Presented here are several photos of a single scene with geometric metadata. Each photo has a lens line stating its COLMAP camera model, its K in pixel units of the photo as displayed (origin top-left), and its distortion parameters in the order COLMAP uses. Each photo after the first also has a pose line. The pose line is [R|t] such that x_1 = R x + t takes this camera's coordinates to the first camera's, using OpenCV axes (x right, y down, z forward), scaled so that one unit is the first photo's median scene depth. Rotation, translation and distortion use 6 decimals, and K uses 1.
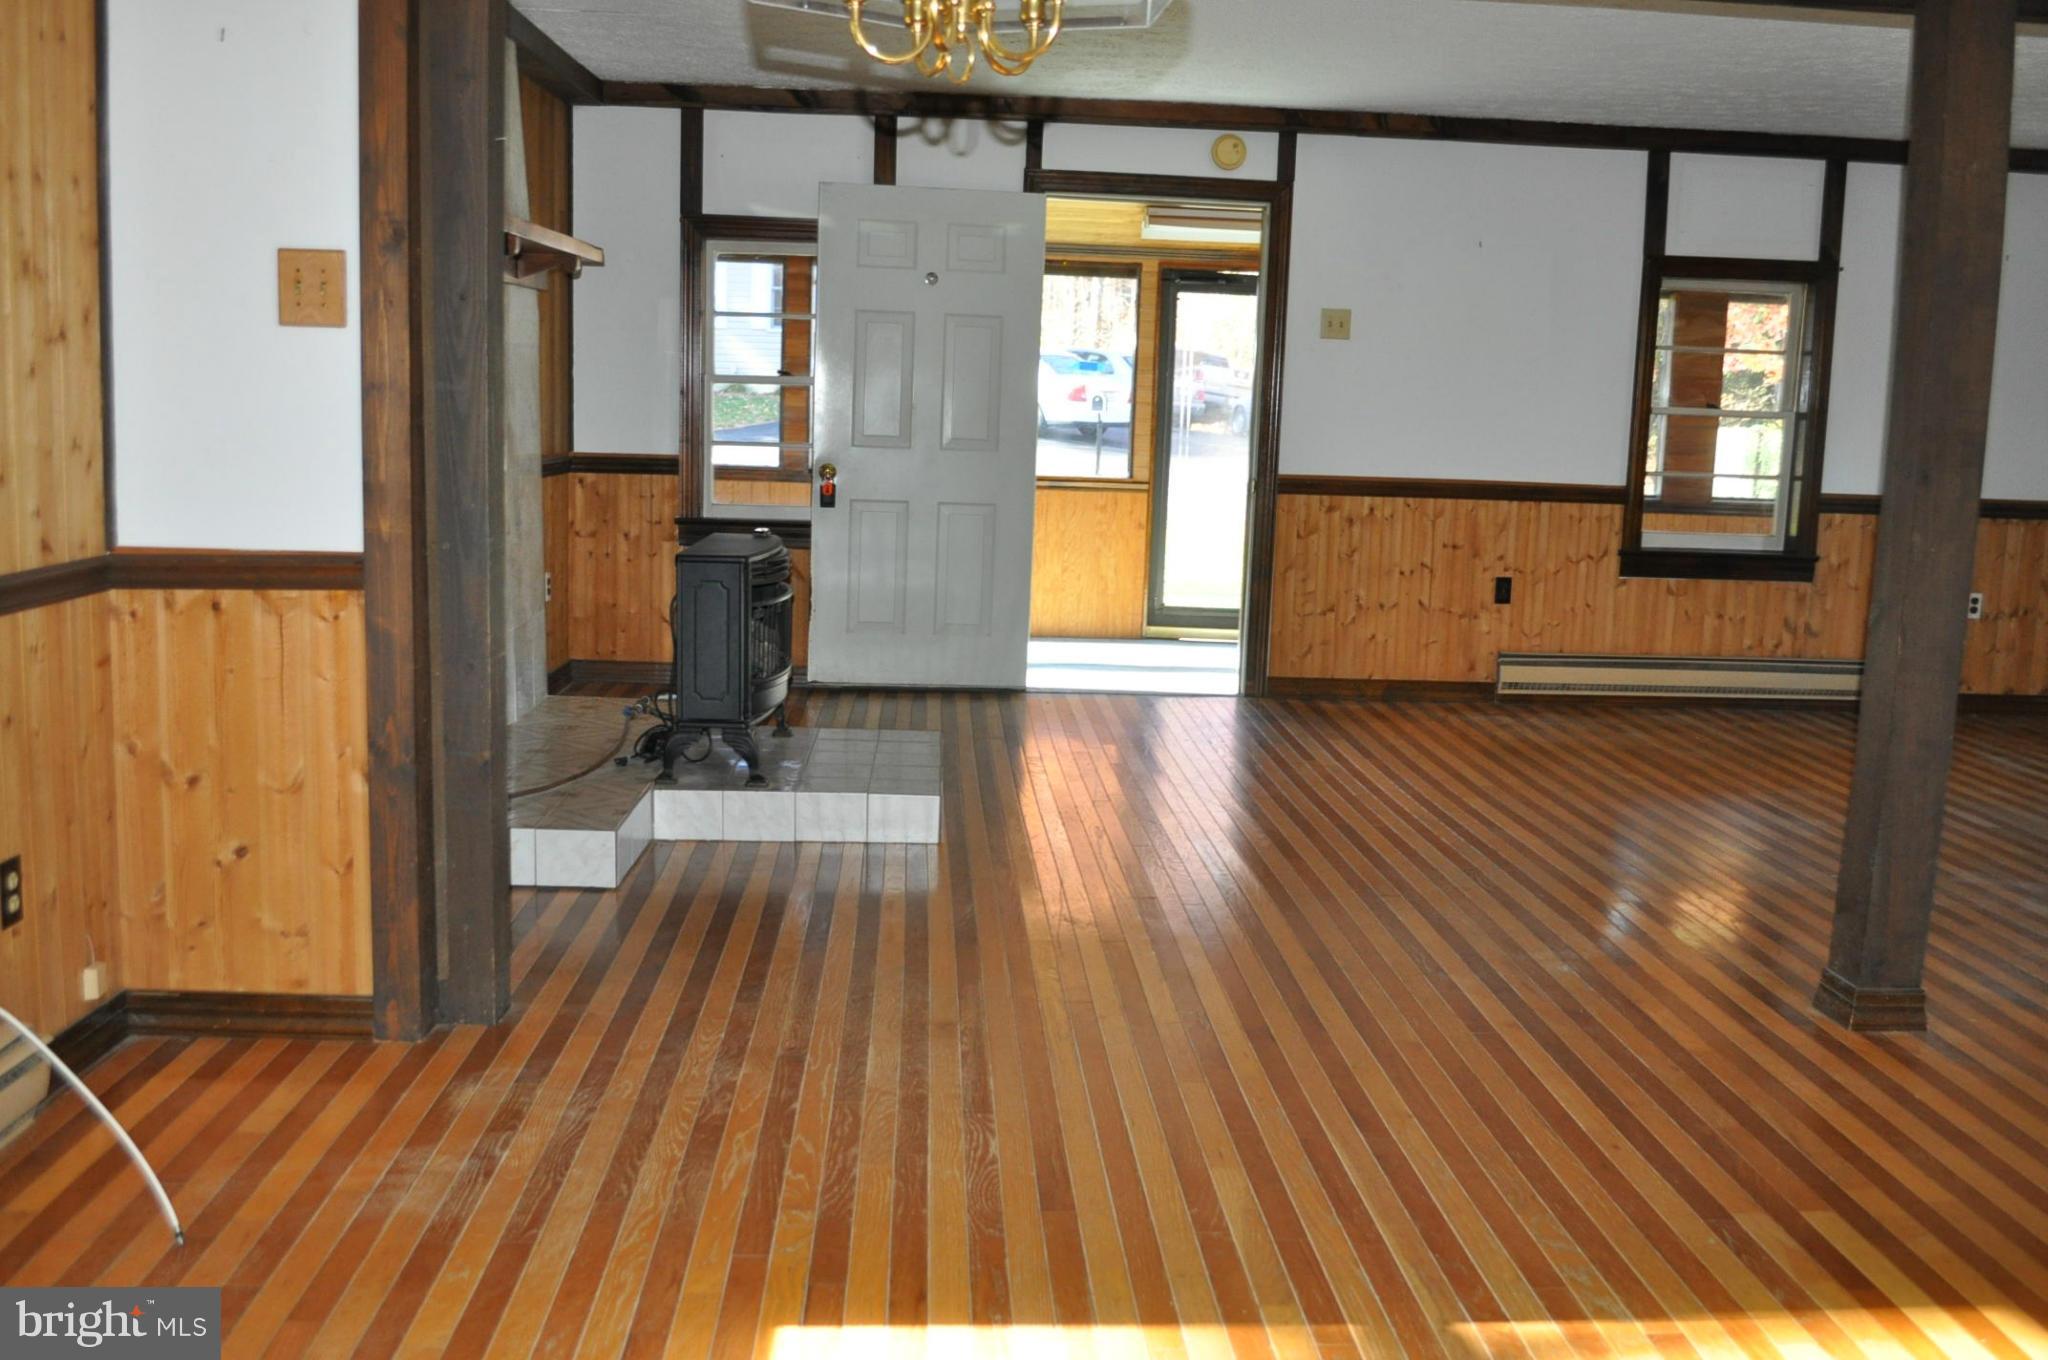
lens RADIAL K [[1905.5, 0, 1026.5], [0, 1905.5, 689.2], [0, 0, 1]] dist [-0.070726, 0.000000]
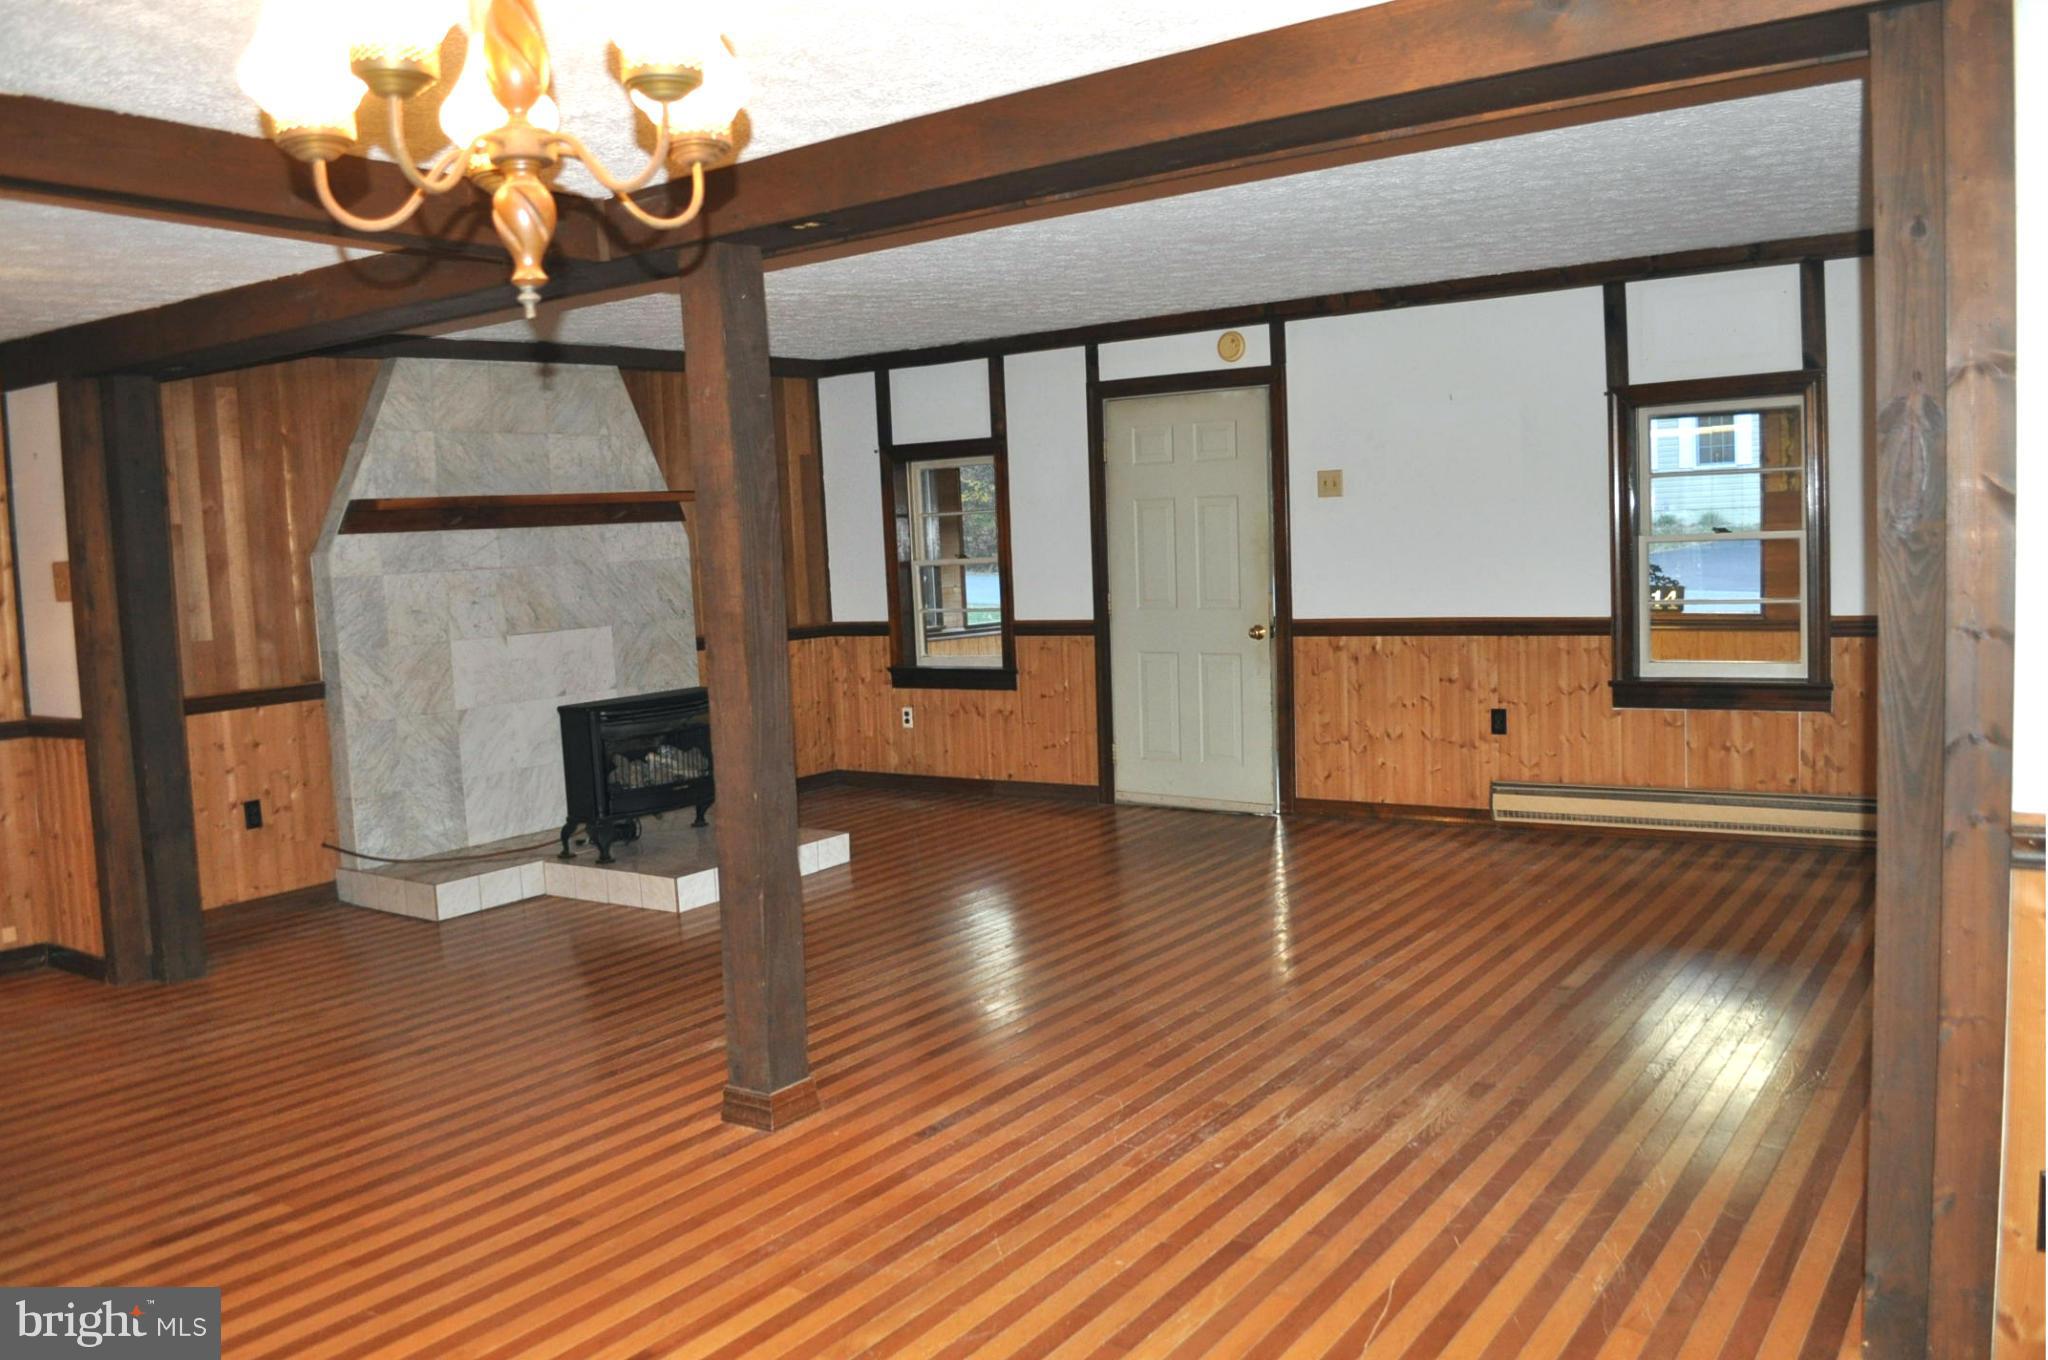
lens RADIAL K [[1614.1, 0, 1042.5], [0, 1614.1, 693.7], [0, 0, 1]] dist [-0.085226, 0.011802]
pose [[0.793810, -0.008564, -0.608105, 0.590883], [-0.023569, 0.998716, -0.044832, -0.022215], [0.607709, 0.049921, 0.792590, 0.151321]]
